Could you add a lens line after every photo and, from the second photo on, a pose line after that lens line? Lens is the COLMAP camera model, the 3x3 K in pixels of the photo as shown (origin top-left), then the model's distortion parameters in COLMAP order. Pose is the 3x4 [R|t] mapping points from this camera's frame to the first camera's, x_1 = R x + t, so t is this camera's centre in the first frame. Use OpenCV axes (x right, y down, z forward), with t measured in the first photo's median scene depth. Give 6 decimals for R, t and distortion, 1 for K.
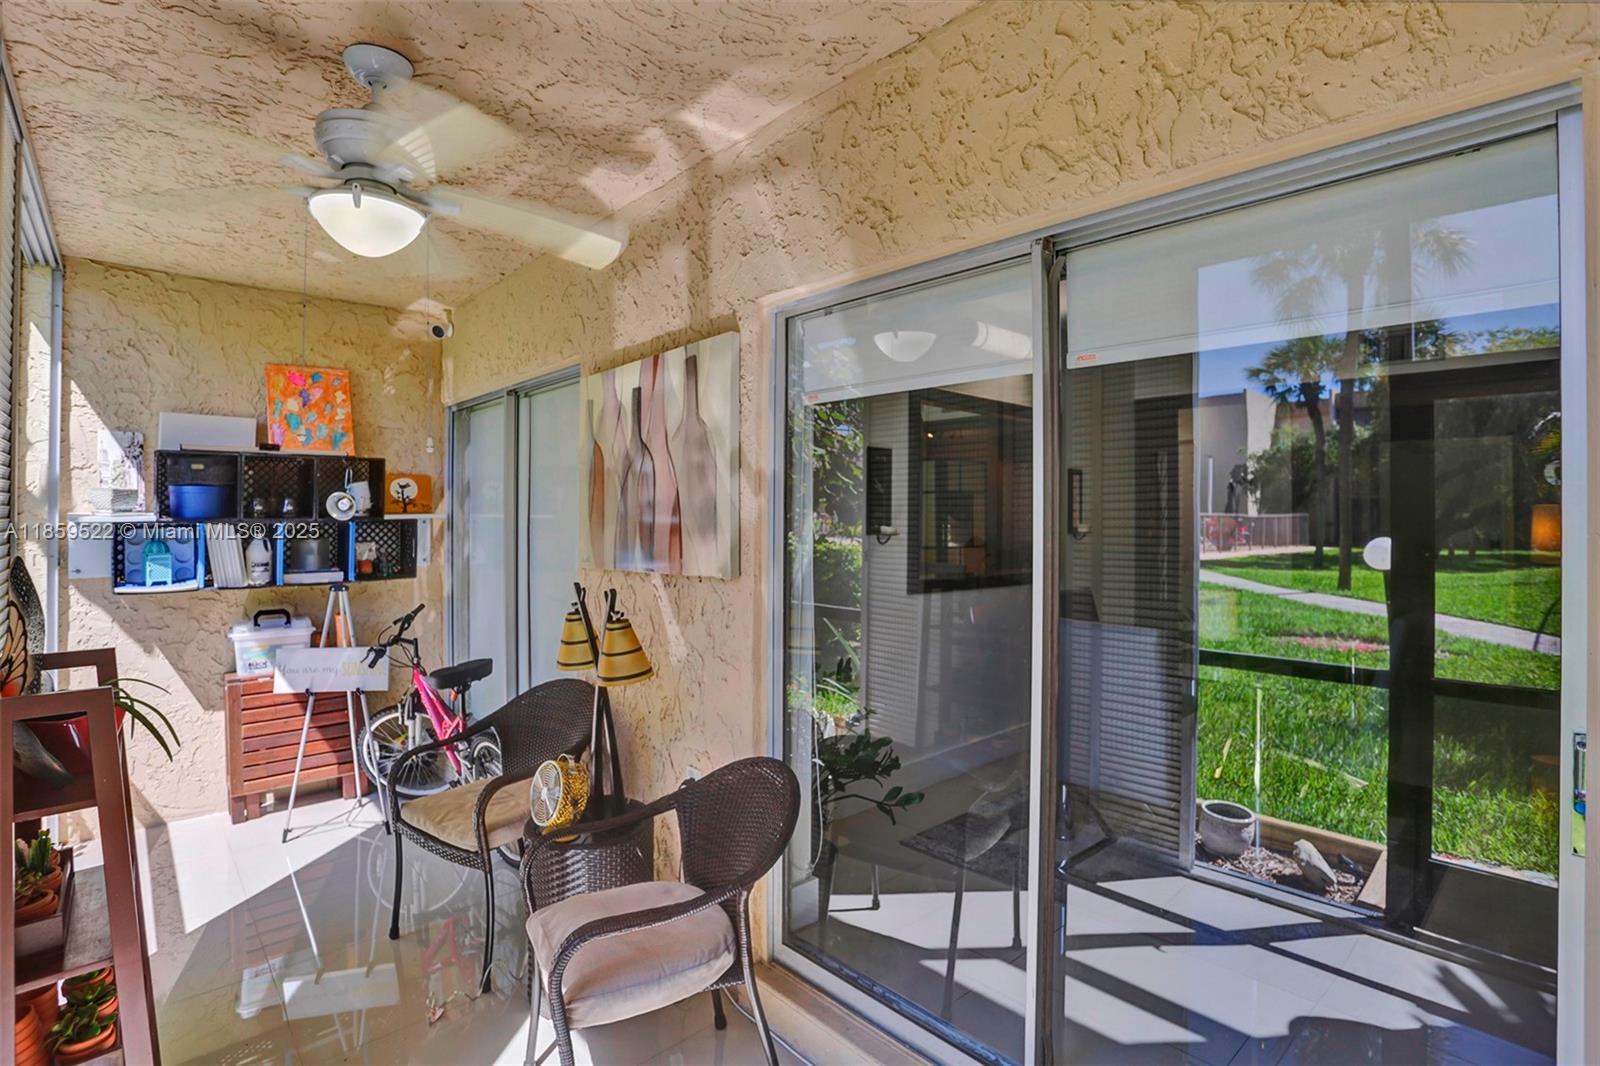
lens RADIAL K [[810.7, 0, 778.3], [0, 810.7, 503.6], [0, 0, 1]] dist [-0.062613, 0.029510]
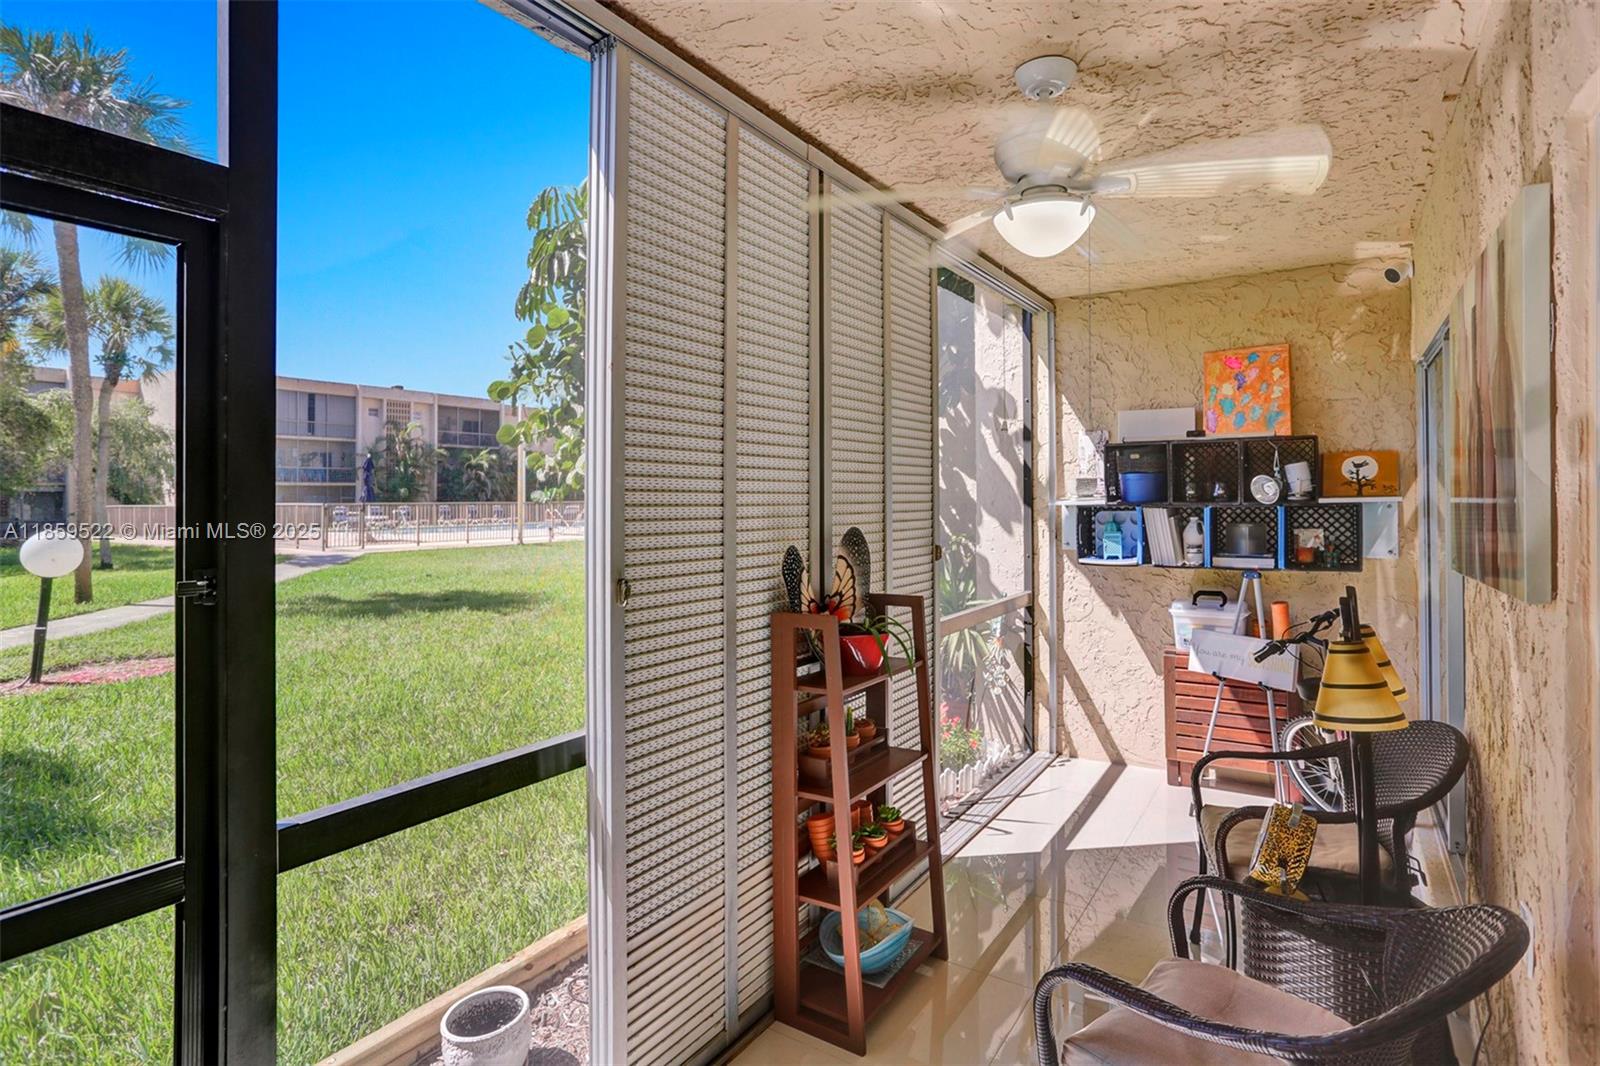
lens RADIAL K [[810.7, 0, 778.3], [0, 810.7, 503.6], [0, 0, 1]] dist [-0.062613, 0.029510]
pose [[0.239932, 0.002214, -0.970787, 0.236961], [0.017881, 0.999818, 0.006700, 0.003428], [0.970625, -0.018966, 0.239848, 0.211134]]
